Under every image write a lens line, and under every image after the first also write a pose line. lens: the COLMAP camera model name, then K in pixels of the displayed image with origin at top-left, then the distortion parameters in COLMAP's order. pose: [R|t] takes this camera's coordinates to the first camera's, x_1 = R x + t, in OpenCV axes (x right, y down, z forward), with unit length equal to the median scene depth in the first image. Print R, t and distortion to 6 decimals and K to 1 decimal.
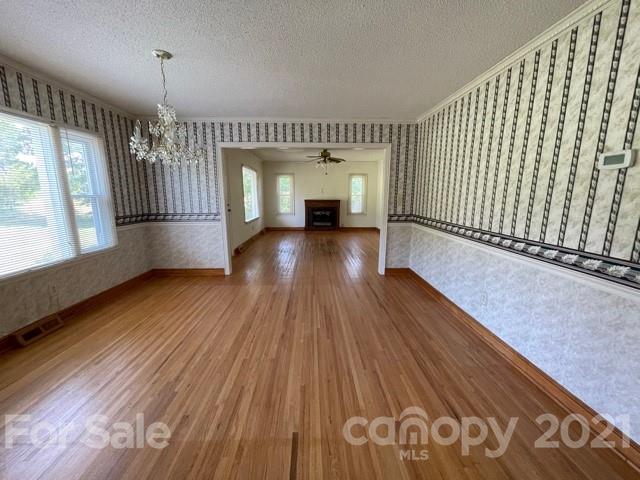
lens RADIAL K [[257.2, 0, 320.2], [0, 257.2, 241.8], [0, 0, 1]] dist [-0.003371, -0.000150]
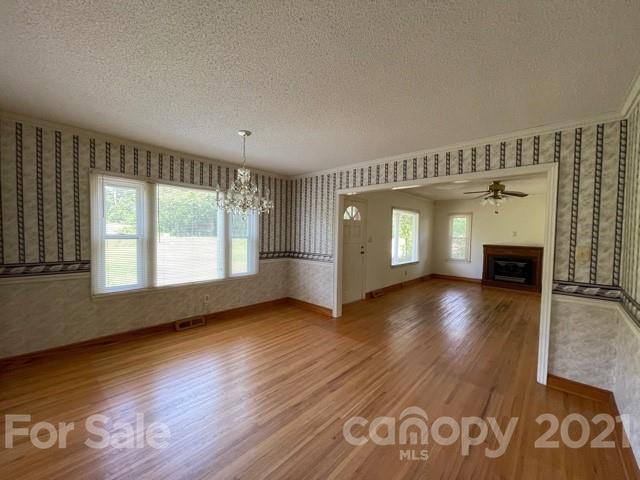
lens RADIAL K [[257.2, 0, 320.1], [0, 257.2, 240.5], [0, 0, 1]] dist [-0.003371, -0.000150]
pose [[0.708958, 0.036526, -0.704305, 0.303652], [-0.144956, 0.984883, -0.094837, -0.064068], [0.690193, 0.169328, 0.703535, 0.220980]]
